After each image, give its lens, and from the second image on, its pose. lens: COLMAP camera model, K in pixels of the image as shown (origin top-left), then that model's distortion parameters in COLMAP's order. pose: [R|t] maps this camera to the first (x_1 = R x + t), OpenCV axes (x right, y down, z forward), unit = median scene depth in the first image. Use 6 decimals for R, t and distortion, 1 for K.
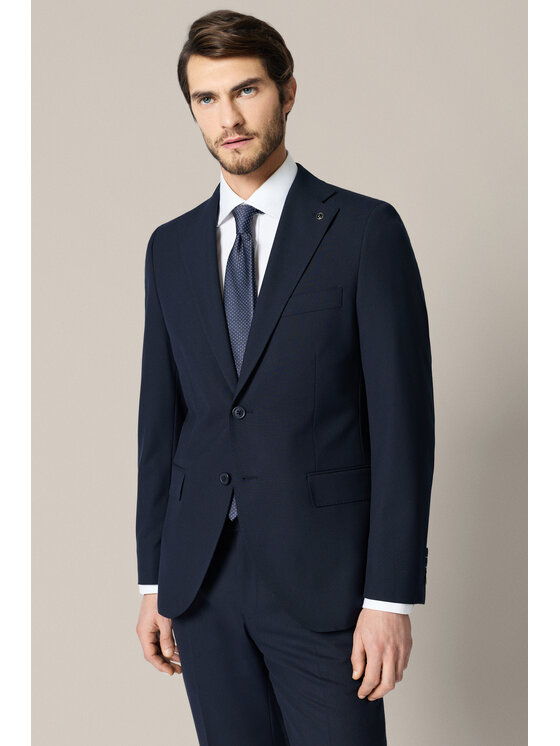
lens RADIAL K [[1135.0, 0, 280.0], [0, 1135.0, 373.0], [0, 0, 1]] dist [-0.037773, -0.084157]
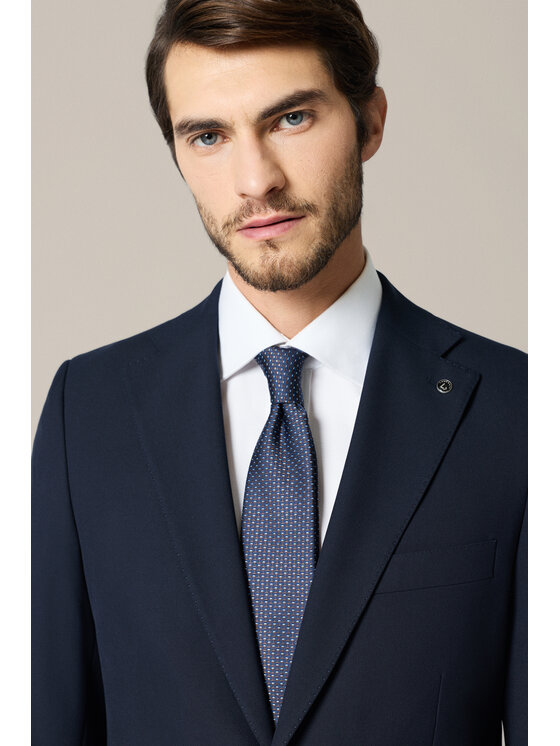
lens RADIAL K [[1333.3, 0, 280.0], [0, 1333.3, 373.0], [0, 0, 1]] dist [0.041450, 0.221395]
pose [[0.999935, -0.005569, 0.009927, -0.040116], [0.005965, 0.999171, -0.040280, -0.119037], [-0.009695, 0.040336, 0.999139, 0.441801]]
